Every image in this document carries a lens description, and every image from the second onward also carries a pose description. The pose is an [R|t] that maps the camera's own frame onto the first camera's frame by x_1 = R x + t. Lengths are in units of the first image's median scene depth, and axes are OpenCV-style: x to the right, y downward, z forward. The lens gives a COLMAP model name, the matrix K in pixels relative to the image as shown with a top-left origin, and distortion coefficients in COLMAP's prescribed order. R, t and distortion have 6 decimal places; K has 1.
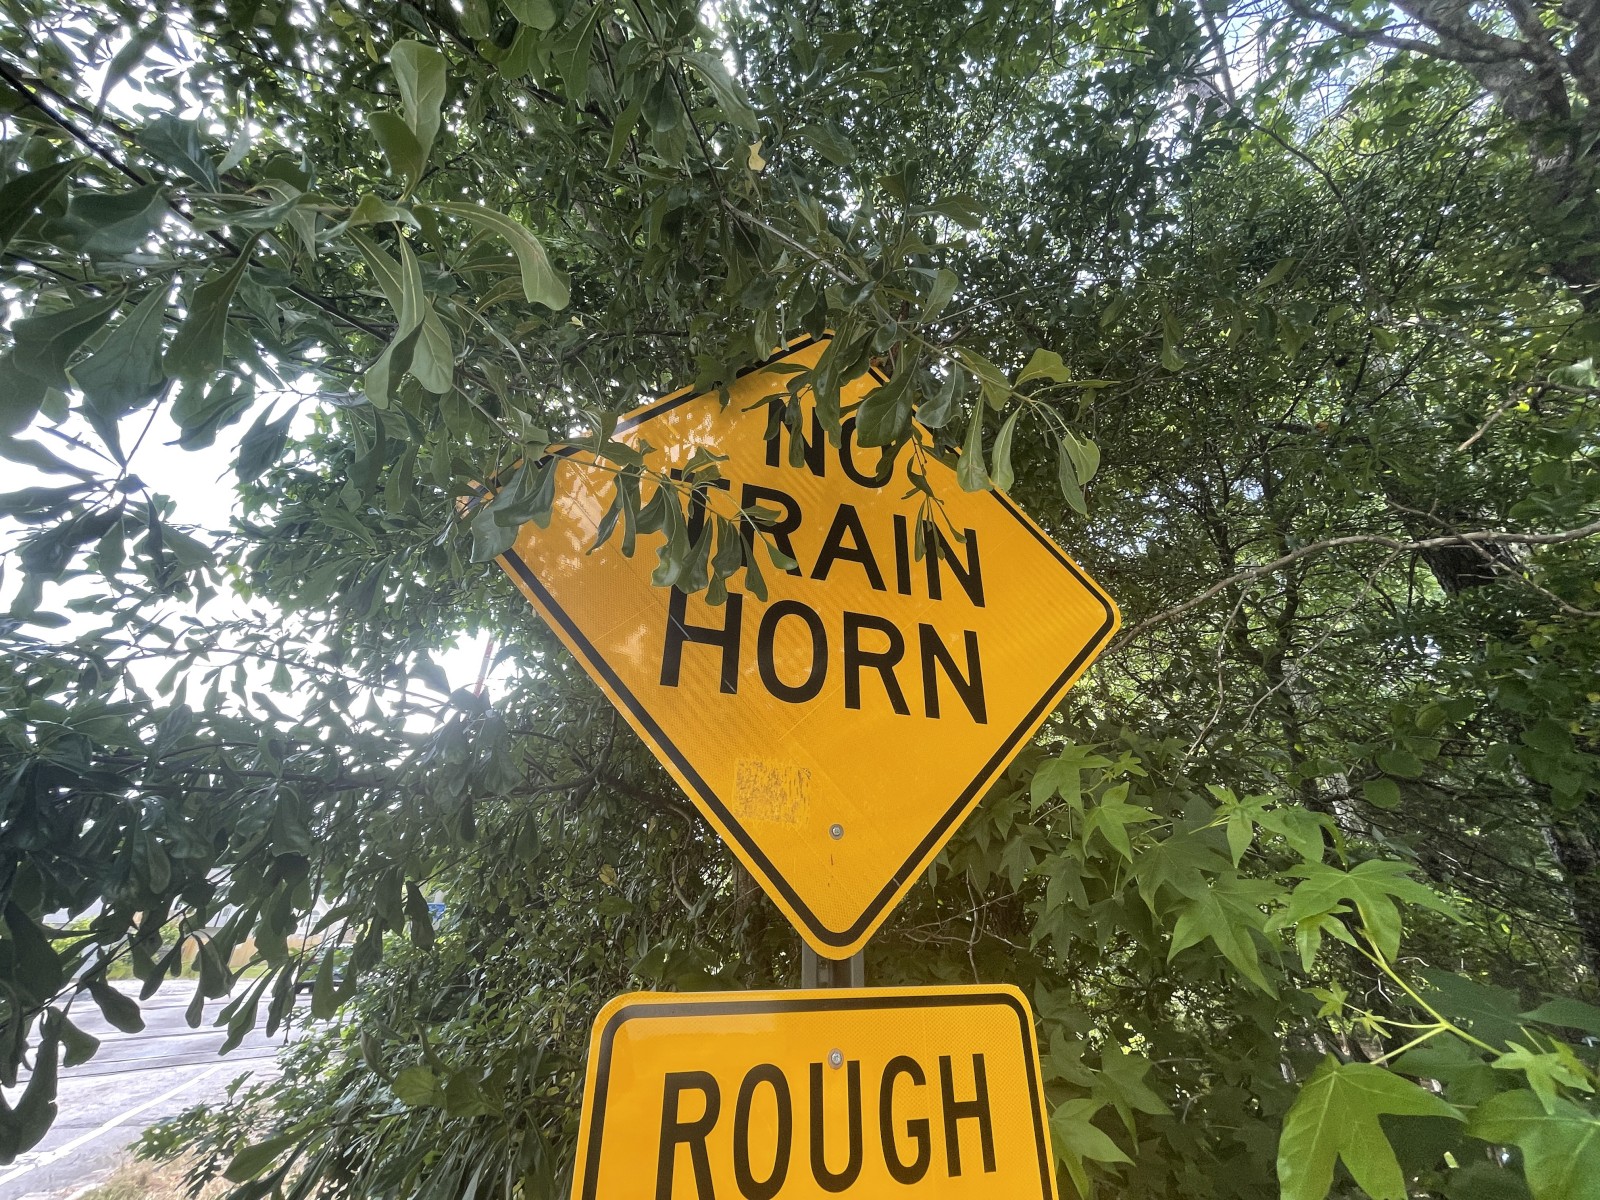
lens RADIAL K [[645.3, 0, 802.9], [0, 645.3, 599.1], [0, 0, 1]] dist [-0.002410, 0.000352]
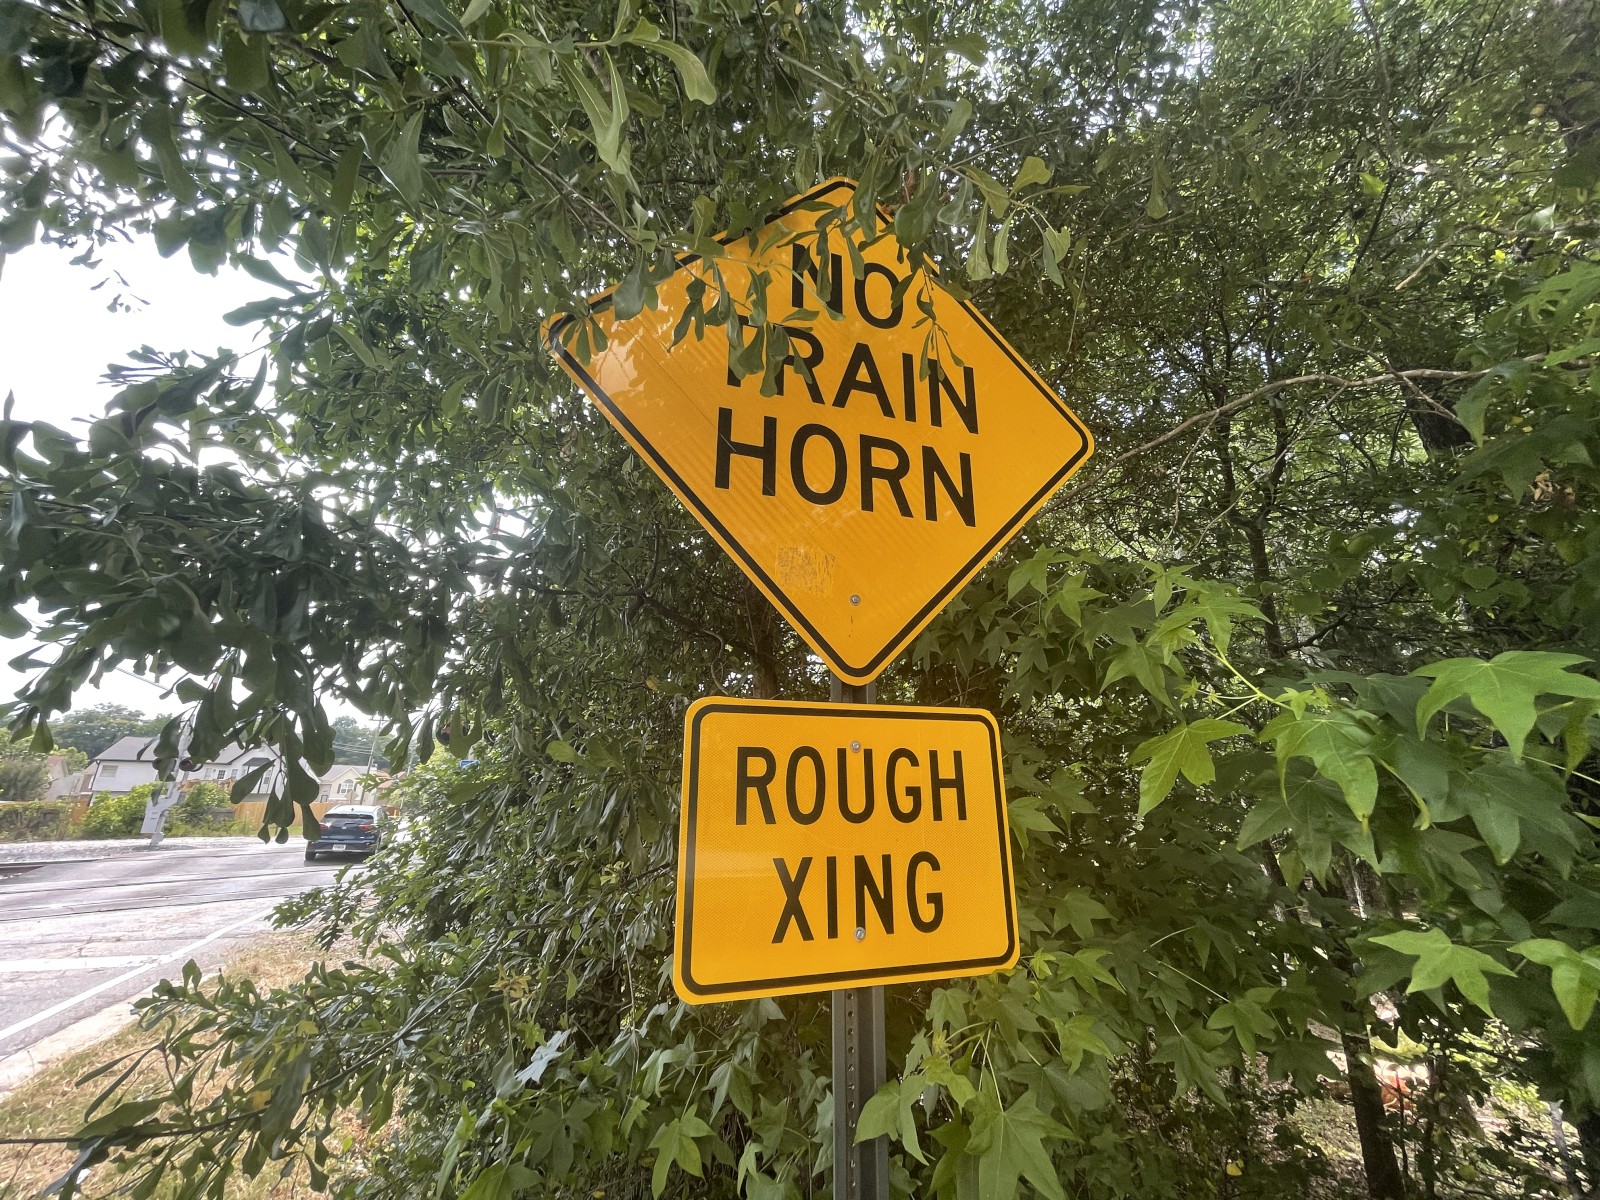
lens RADIAL K [[642.1, 0, 802.9], [0, 642.1, 598.7], [0, 0, 1]] dist [-0.000963, -0.000224]
pose [[0.999981, -0.006146, 0.001035, -0.045986], [0.005862, 0.983863, 0.178828, 0.106790], [-0.002117, -0.178819, 0.983880, -0.231215]]
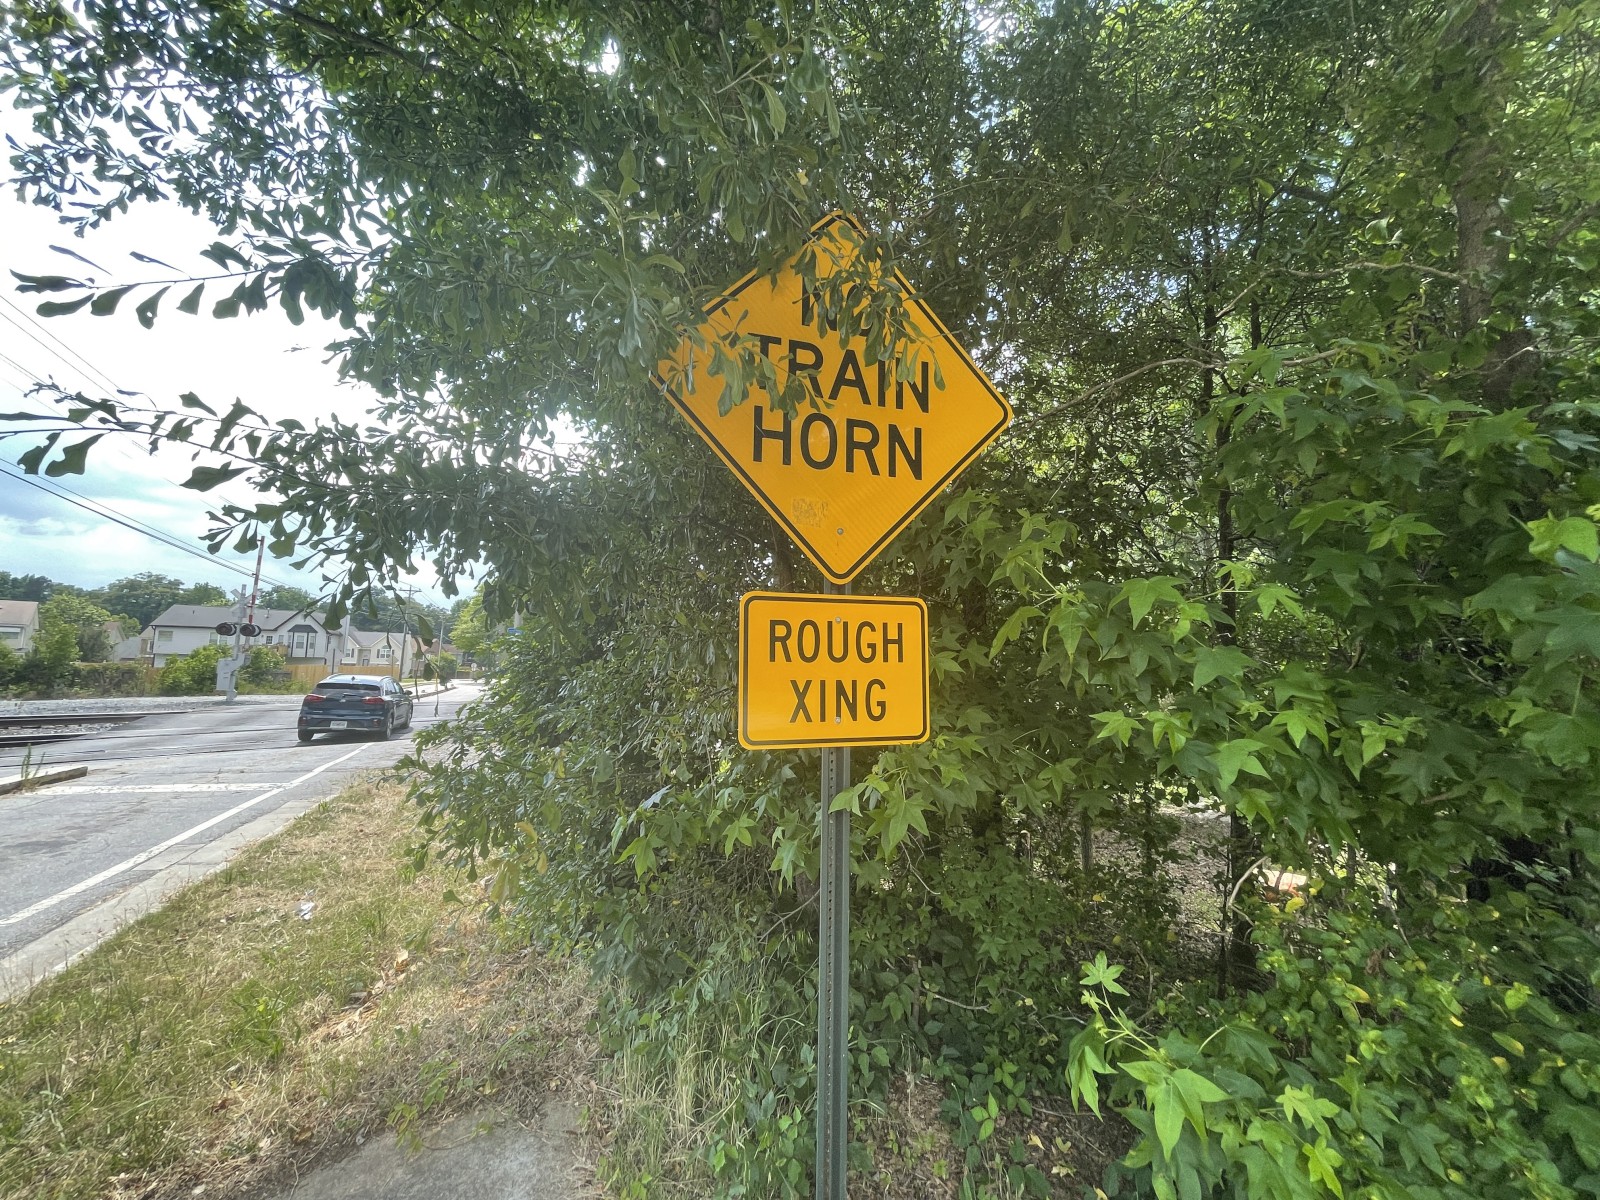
lens RADIAL K [[637.7, 0, 800.4], [0, 637.7, 598.6], [0, 0, 1]] dist [-0.001771, -0.000427]
pose [[0.999741, 0.000074, -0.022776, -0.025663], [0.008281, 0.930378, 0.366508, -0.168201], [0.021218, -0.366602, 0.930136, -0.860298]]
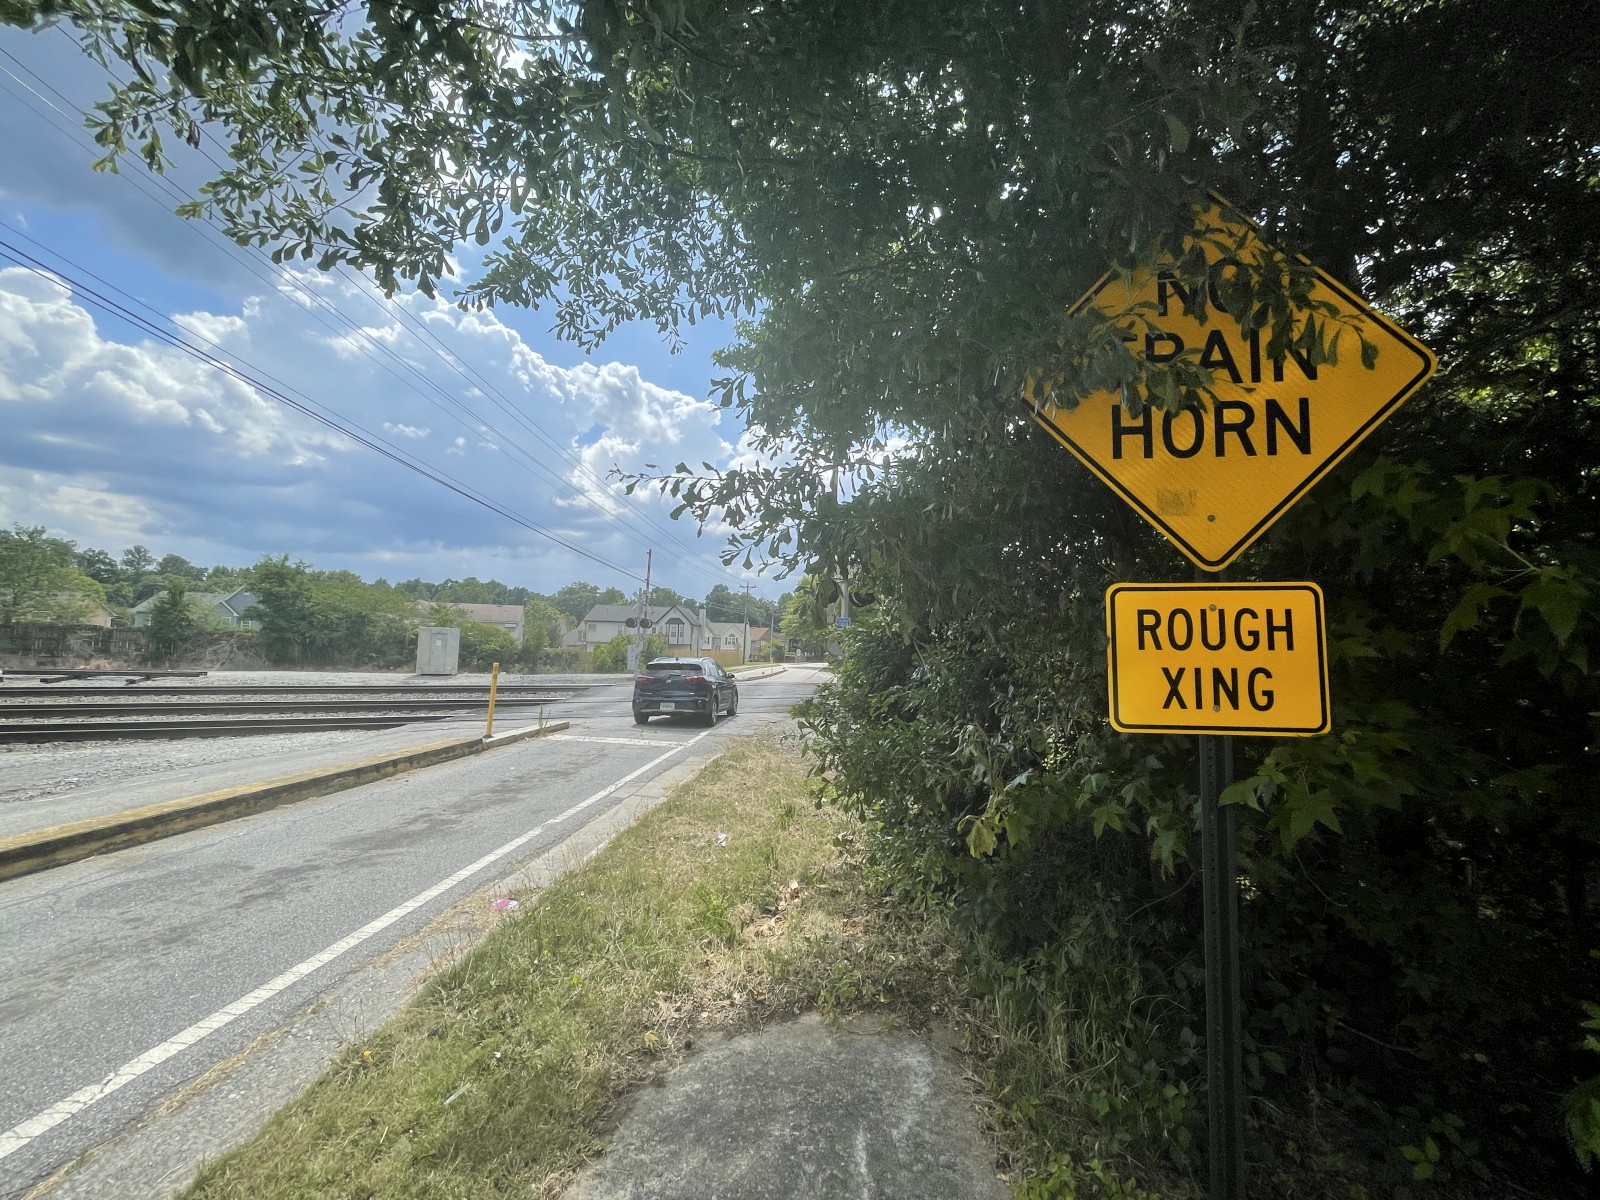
lens RADIAL K [[642.1, 0, 802.9], [0, 642.1, 598.7], [0, 0, 1]] dist [-0.000963, -0.000224]
pose [[0.888864, -0.031592, -0.457080, -0.153056], [0.206448, 0.918221, 0.338007, -0.315156], [0.409023, -0.394806, 0.822696, -1.136728]]
